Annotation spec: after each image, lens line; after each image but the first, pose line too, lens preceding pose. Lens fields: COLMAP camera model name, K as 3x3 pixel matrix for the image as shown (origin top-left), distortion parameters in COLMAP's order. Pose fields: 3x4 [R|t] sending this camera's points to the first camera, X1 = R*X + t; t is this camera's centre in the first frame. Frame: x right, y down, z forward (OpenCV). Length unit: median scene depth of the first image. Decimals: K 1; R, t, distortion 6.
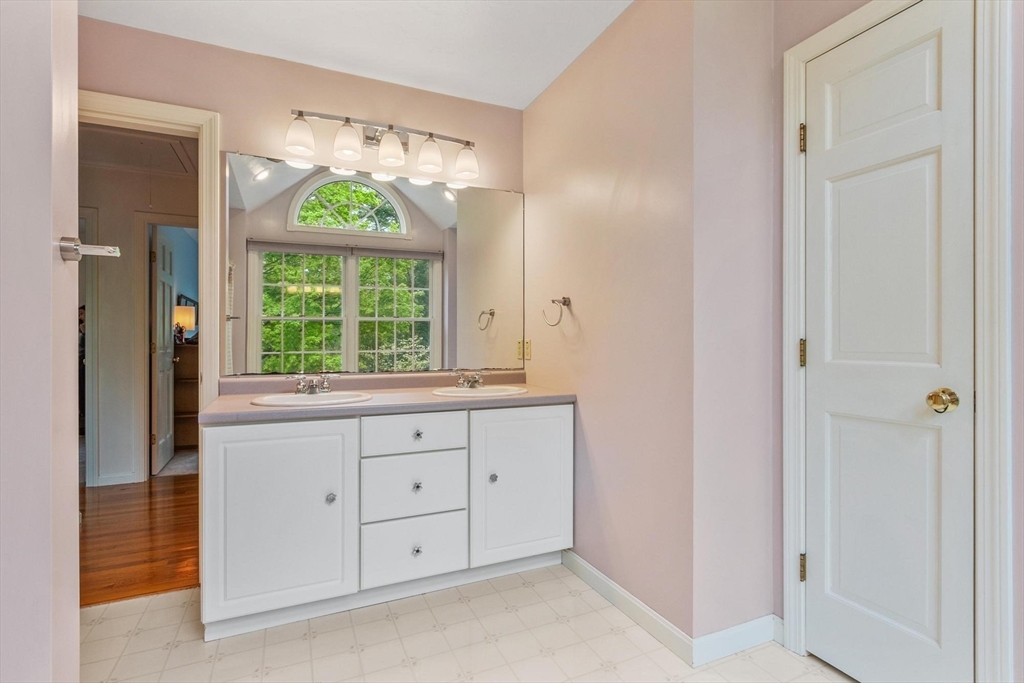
lens RADIAL K [[477.5, 0, 512.0], [0, 477.5, 341.5], [0, 0, 1]] dist [0.024208, 0.000064]
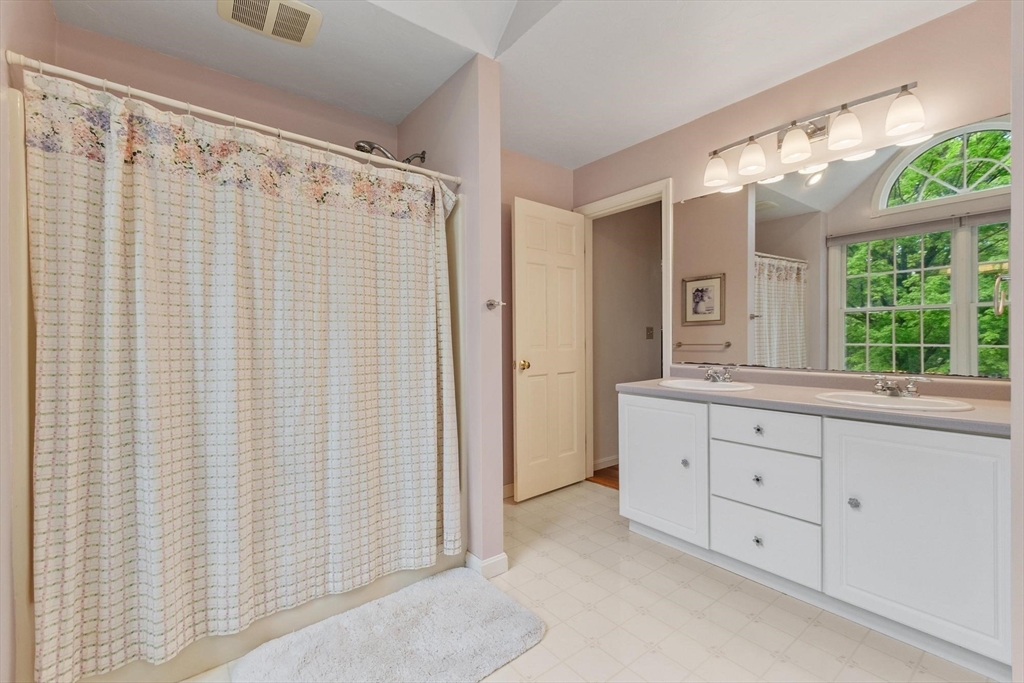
lens RADIAL K [[447.4, 0, 512.0], [0, 447.4, 341.5], [0, 0, 1]] dist [0.002668, -0.000092]
pose [[0.250554, 0.004522, -0.968092, 0.565445], [0.003568, 0.999978, 0.005594, -0.002566], [0.968096, -0.004856, 0.250532, 0.228150]]
